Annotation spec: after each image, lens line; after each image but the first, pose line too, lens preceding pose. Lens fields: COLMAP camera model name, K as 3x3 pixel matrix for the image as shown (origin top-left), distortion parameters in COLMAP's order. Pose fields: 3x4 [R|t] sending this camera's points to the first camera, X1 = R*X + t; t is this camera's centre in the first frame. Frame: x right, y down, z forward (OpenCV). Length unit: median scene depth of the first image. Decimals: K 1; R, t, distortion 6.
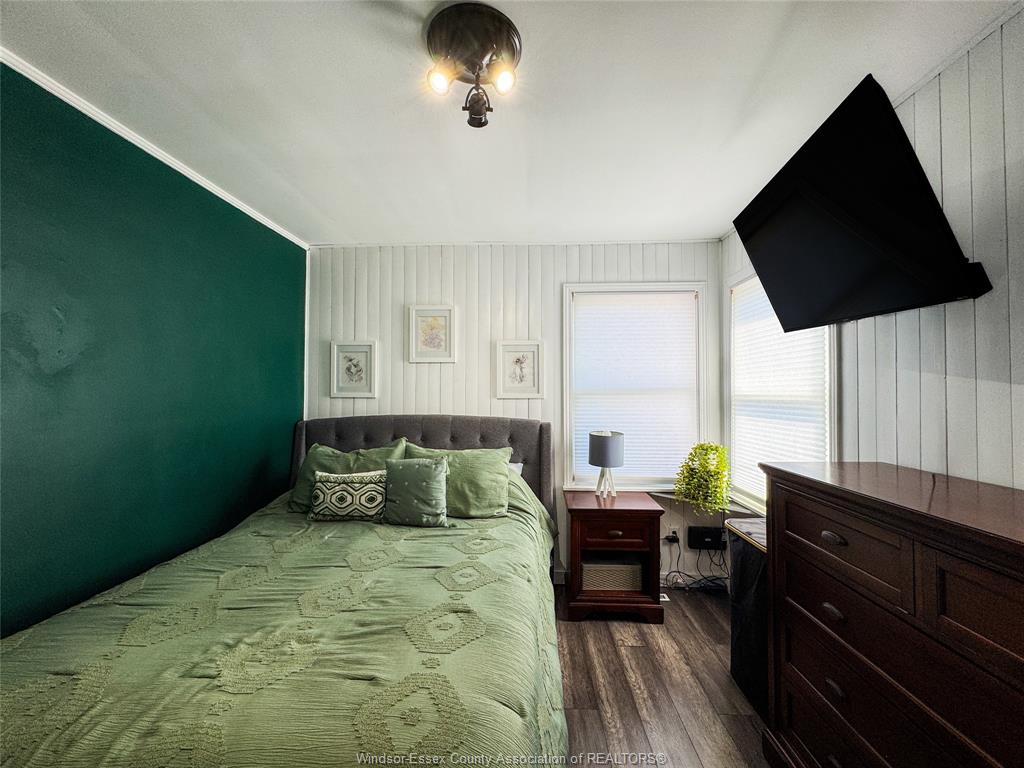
lens RADIAL K [[409.8, 0, 512.0], [0, 409.8, 384.0], [0, 0, 1]] dist [0.001630, -0.000058]
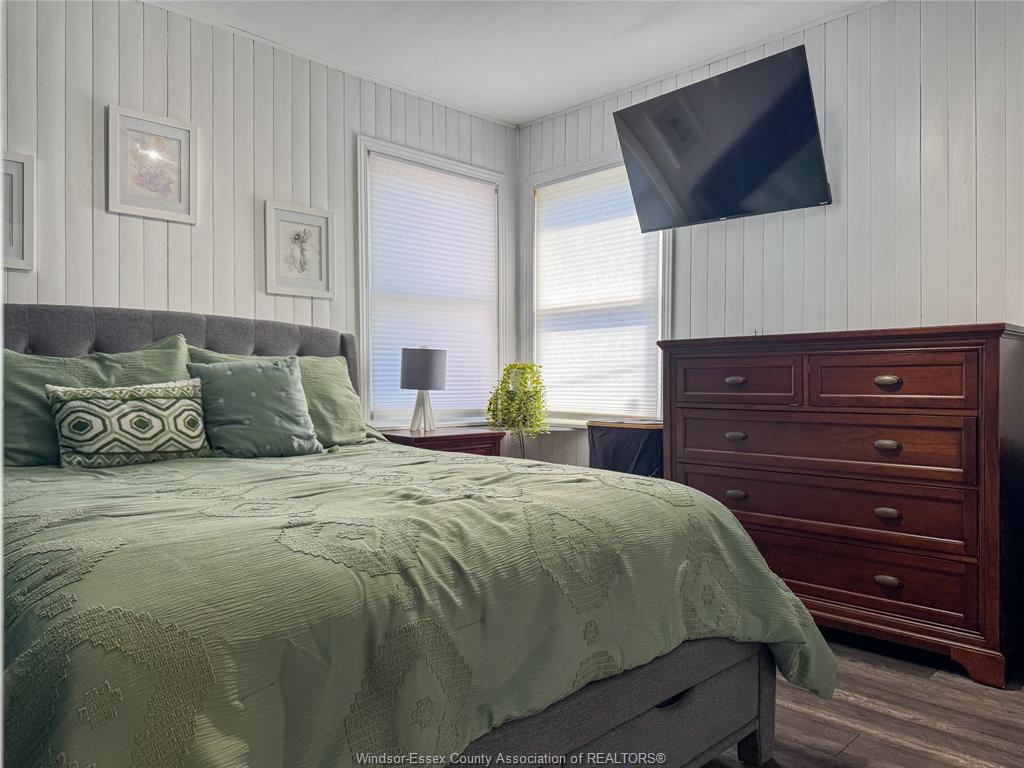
lens RADIAL K [[719.4, 0, 513.1], [0, 719.4, 387.1], [0, 0, 1]] dist [0.057753, -0.076235]
pose [[0.688234, -0.005623, 0.725467, -0.757784], [-0.016228, 0.999600, 0.023144, 0.191764], [-0.725307, -0.027702, 0.687868, -0.047217]]
